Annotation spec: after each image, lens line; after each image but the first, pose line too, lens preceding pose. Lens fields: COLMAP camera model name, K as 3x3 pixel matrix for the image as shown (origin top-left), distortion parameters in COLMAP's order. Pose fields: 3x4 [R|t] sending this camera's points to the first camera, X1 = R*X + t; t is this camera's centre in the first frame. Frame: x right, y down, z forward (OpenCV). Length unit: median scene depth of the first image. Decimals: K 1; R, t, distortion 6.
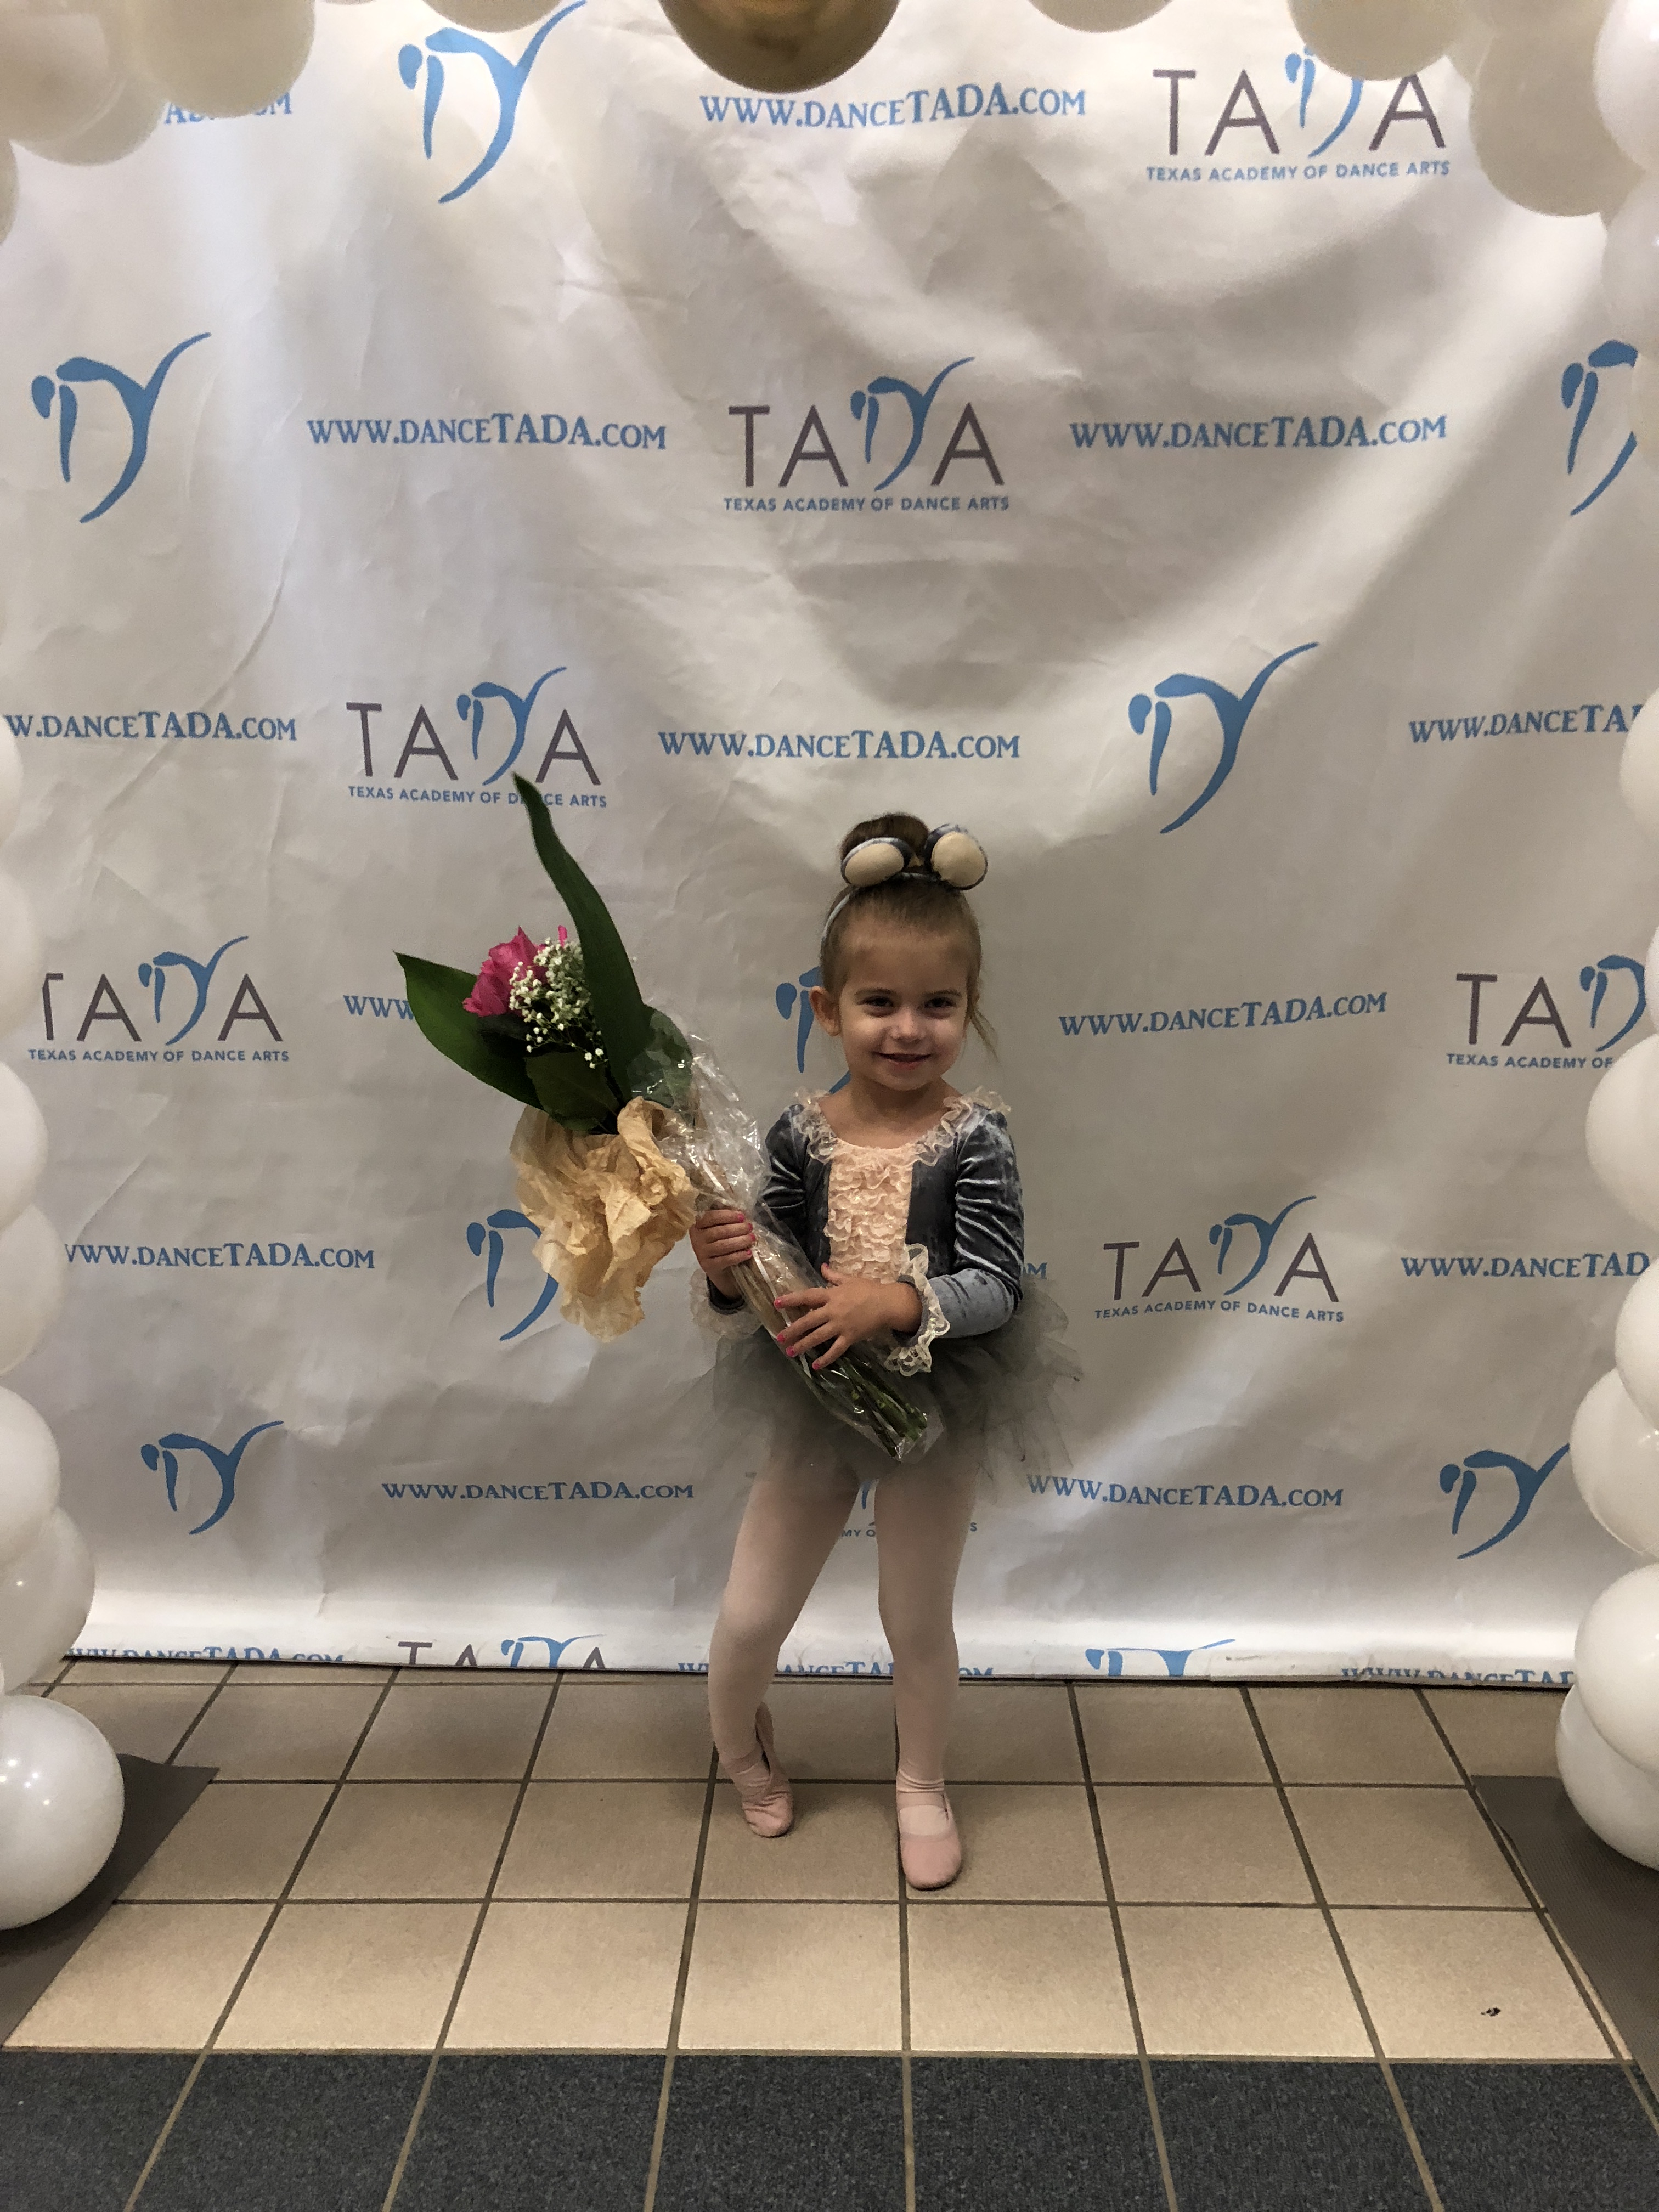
lens RADIAL K [[1763.0, 0, 838.0], [0, 1763.0, 1092.7], [0, 0, 1]] dist [0.002214, 0.002181]
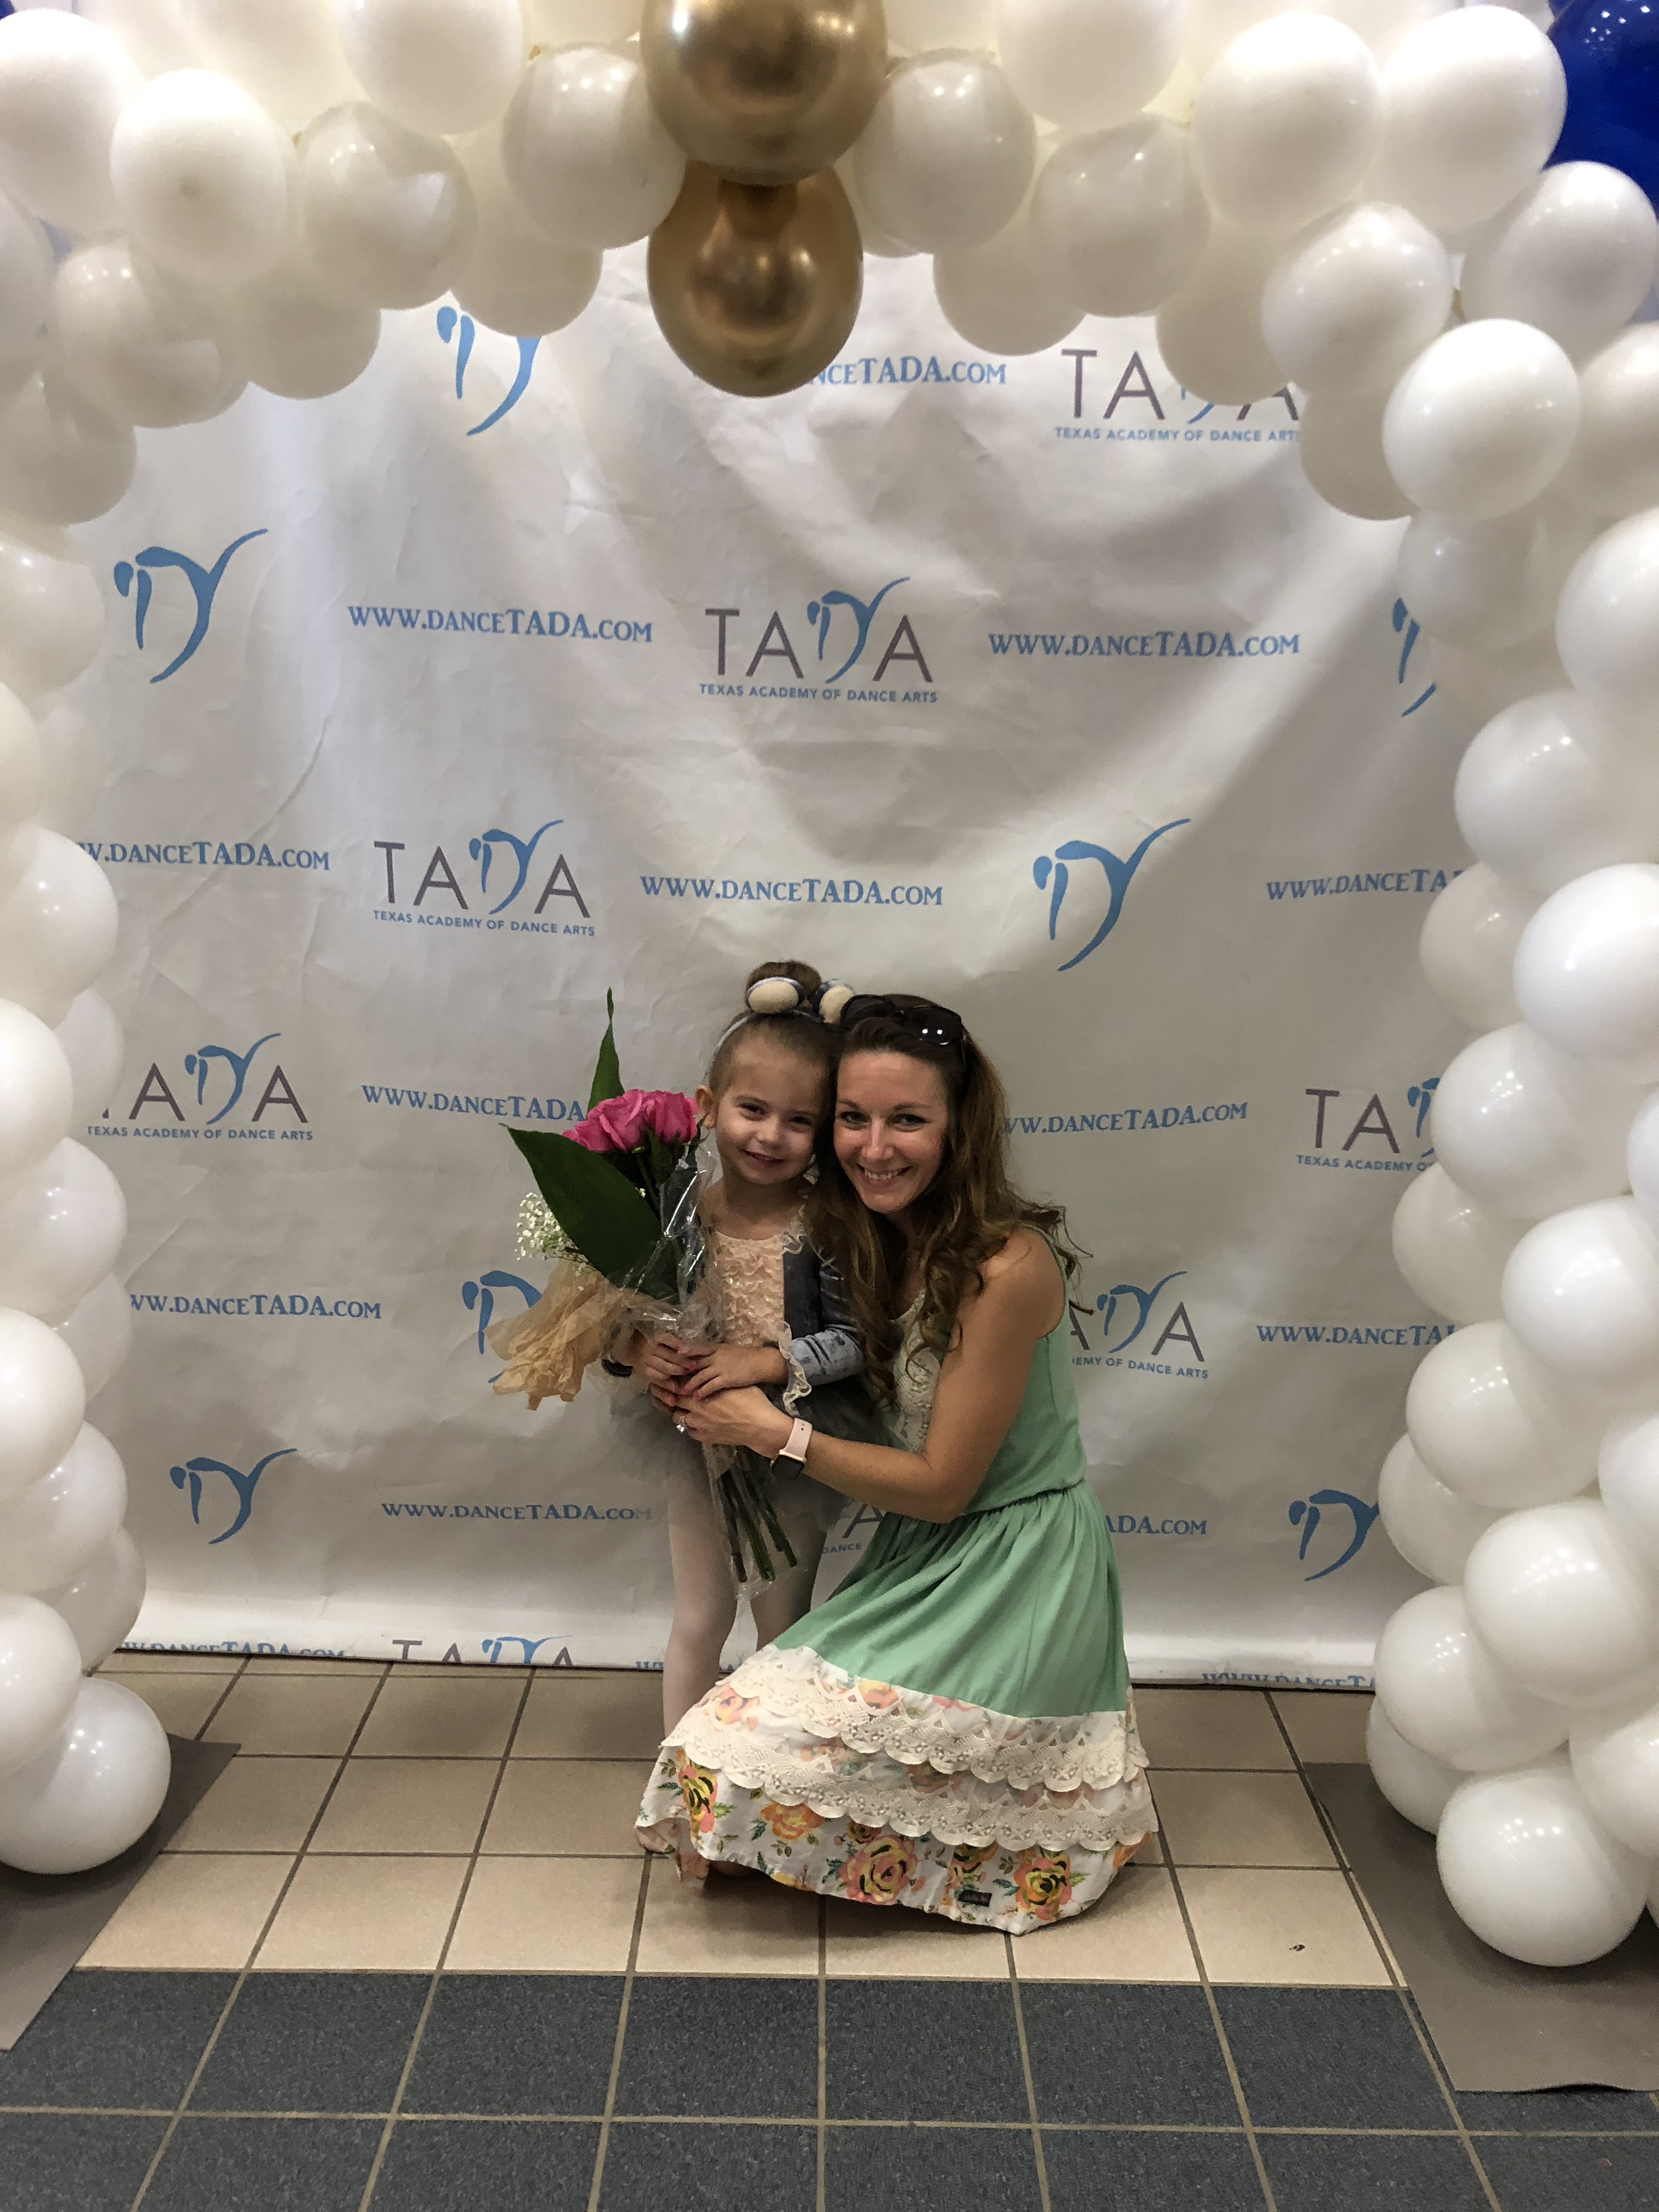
lens RADIAL K [[1758.1, 0, 835.1], [0, 1758.1, 1102.8], [0, 0, 1]] dist [0.047508, -0.123481]
pose [[0.999367, 0.022031, 0.027936, 0.000135], [-0.021972, 0.999756, -0.002414, -0.050132], [-0.027982, 0.001799, 0.999607, -0.187799]]
